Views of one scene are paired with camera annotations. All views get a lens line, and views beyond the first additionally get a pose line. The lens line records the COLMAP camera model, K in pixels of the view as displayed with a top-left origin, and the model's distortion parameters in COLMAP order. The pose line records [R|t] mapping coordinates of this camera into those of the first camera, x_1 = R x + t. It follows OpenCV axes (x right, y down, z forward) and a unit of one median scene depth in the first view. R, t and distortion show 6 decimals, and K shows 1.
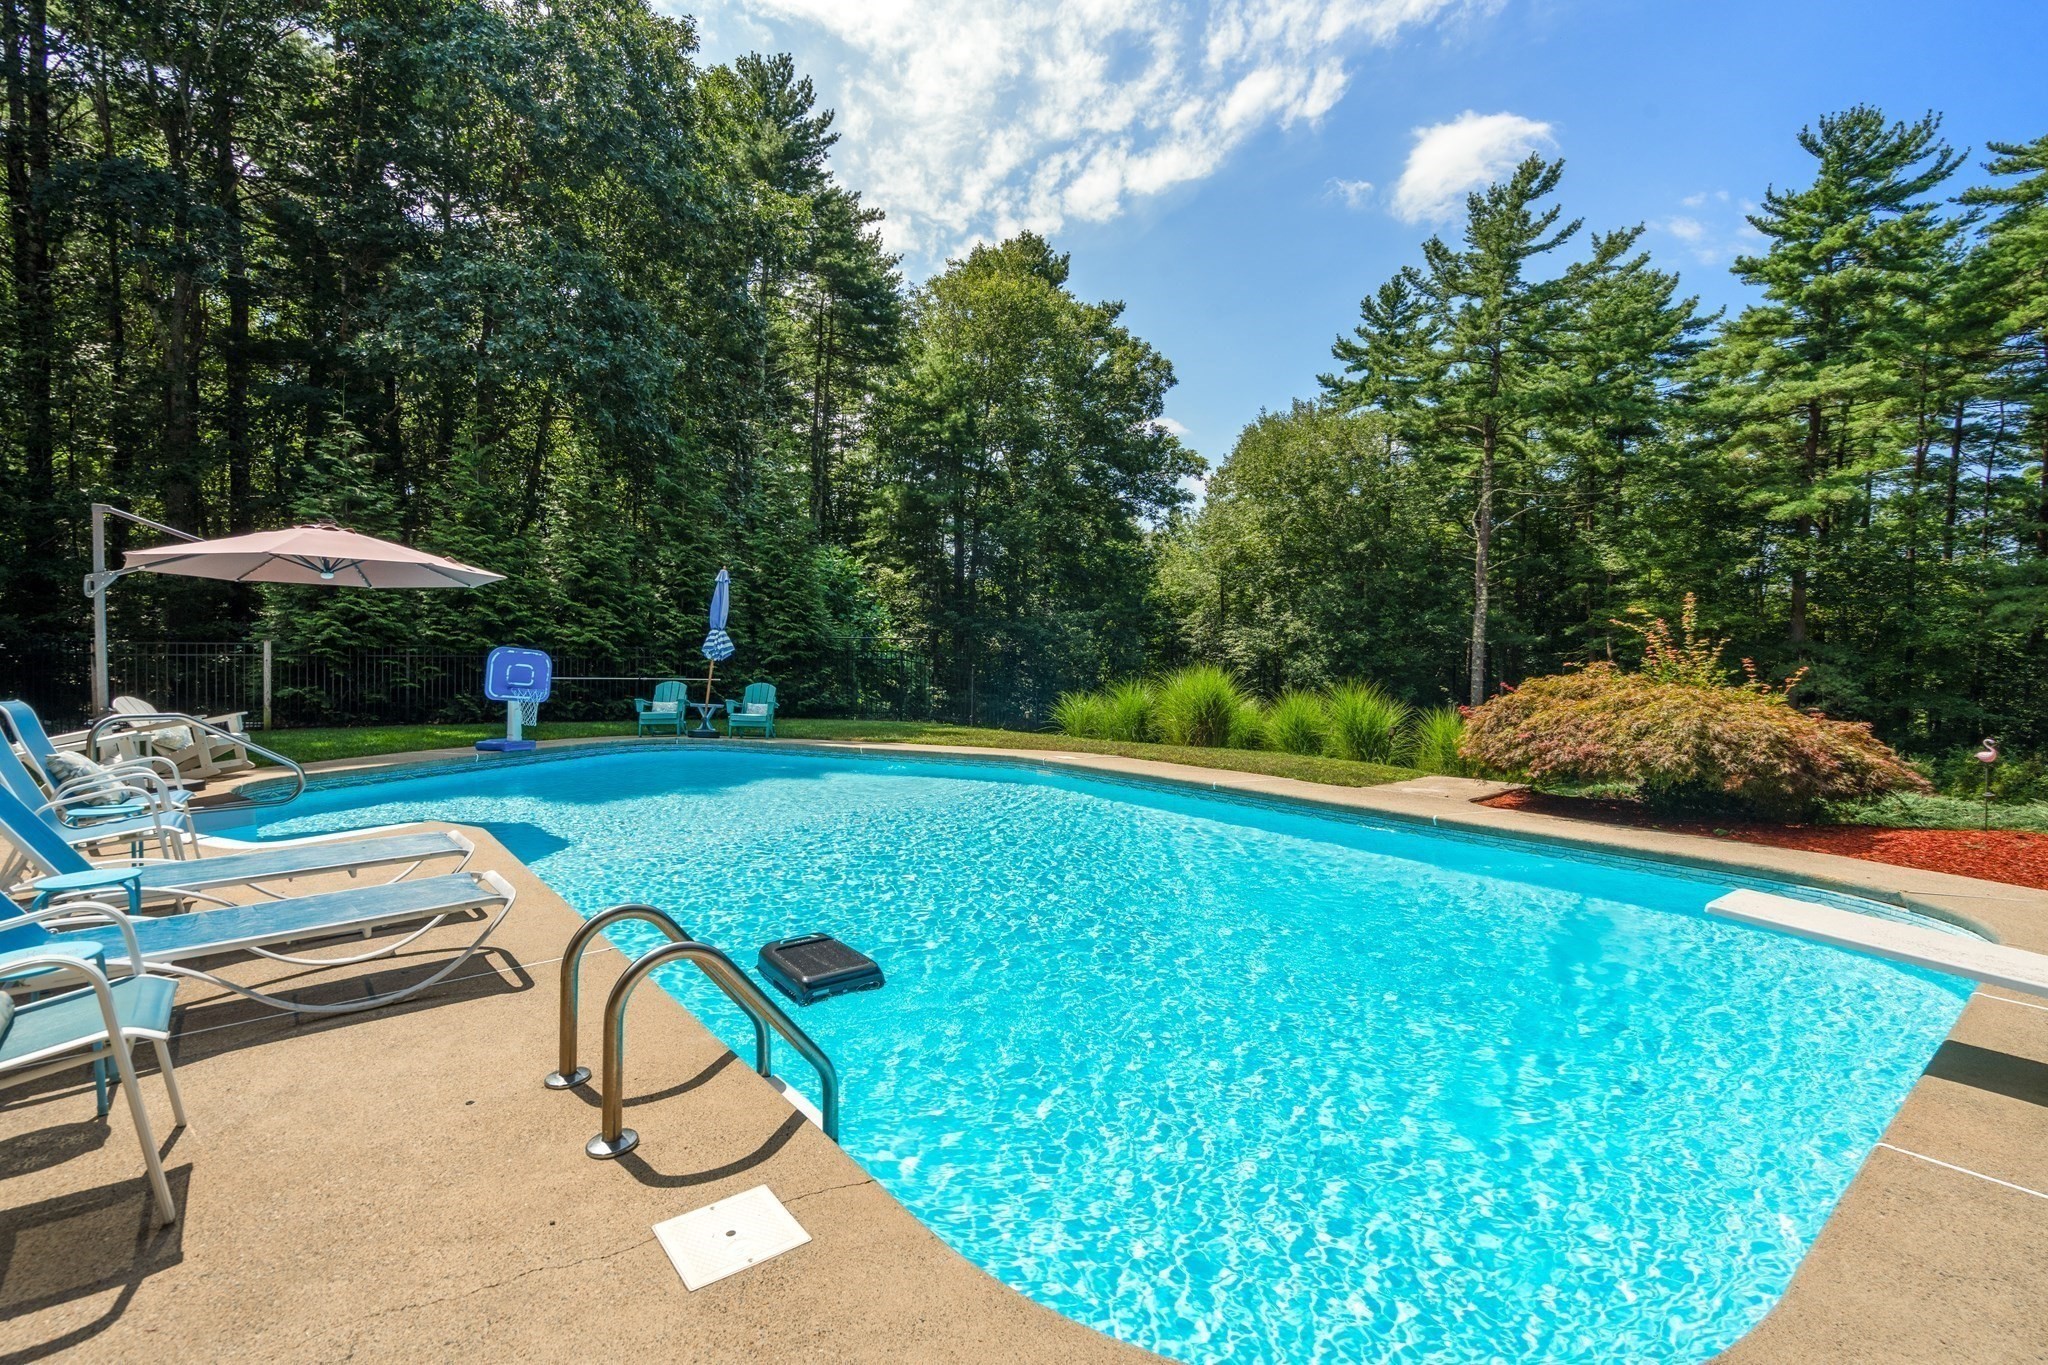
lens RADIAL K [[961.4, 0, 1018.8], [0, 961.4, 679.2], [0, 0, 1]] dist [0.001121, -0.000114]
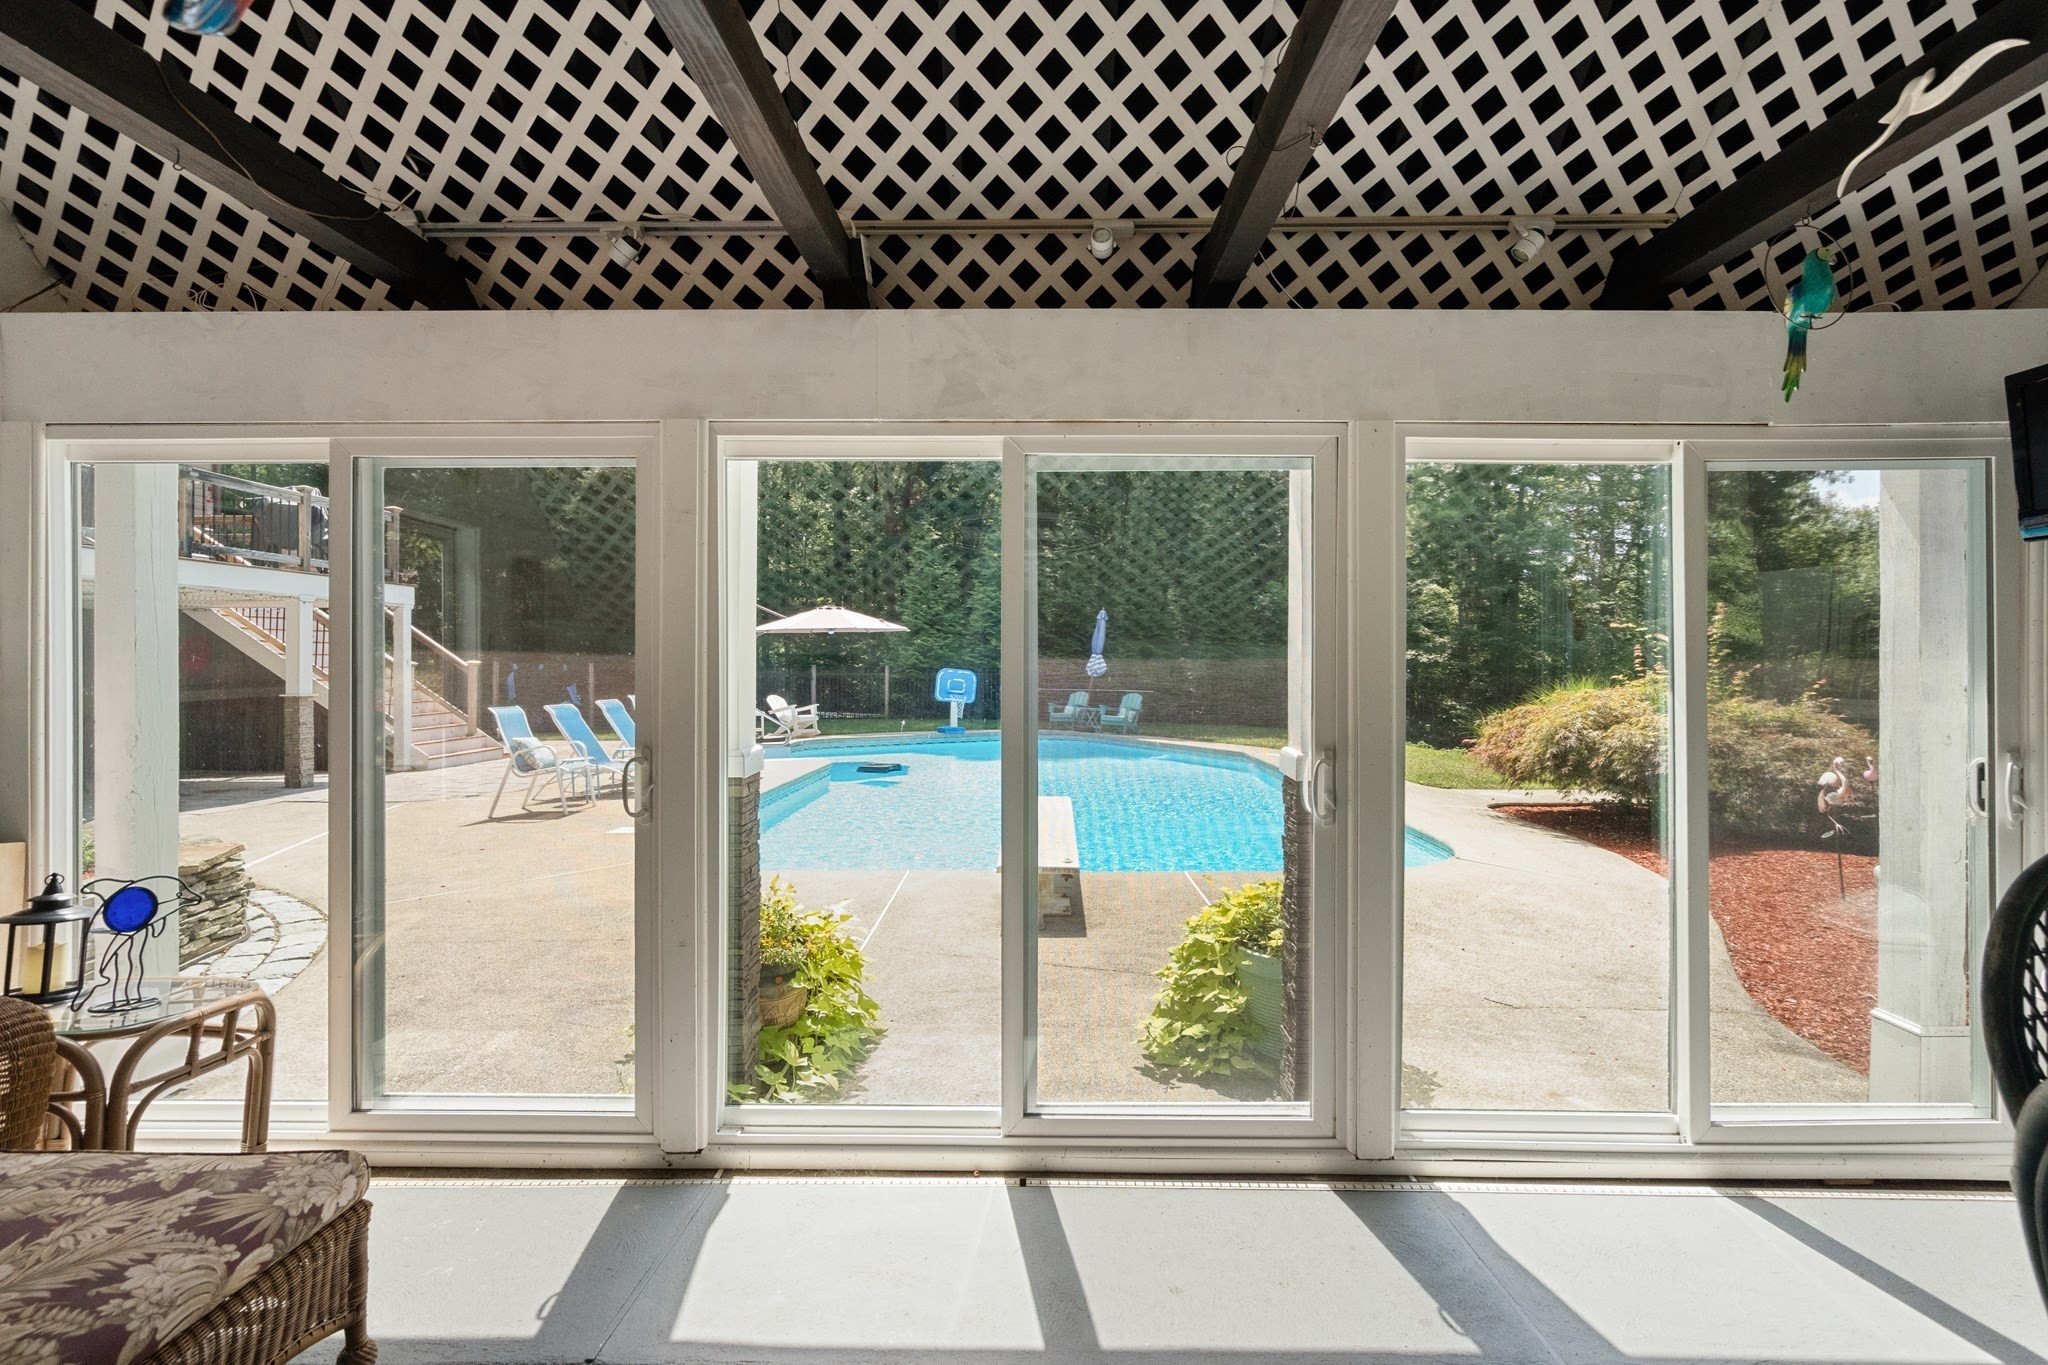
lens RADIAL K [[961.4, 0, 1023.7], [0, 961.4, 671.6], [0, 0, 1]] dist [0.001121, -0.000114]
pose [[0.787406, -0.004981, -0.616414, 0.560284], [-0.009474, 0.999751, -0.020180, 0.002465], [0.616362, 0.021730, 0.787163, -0.195292]]
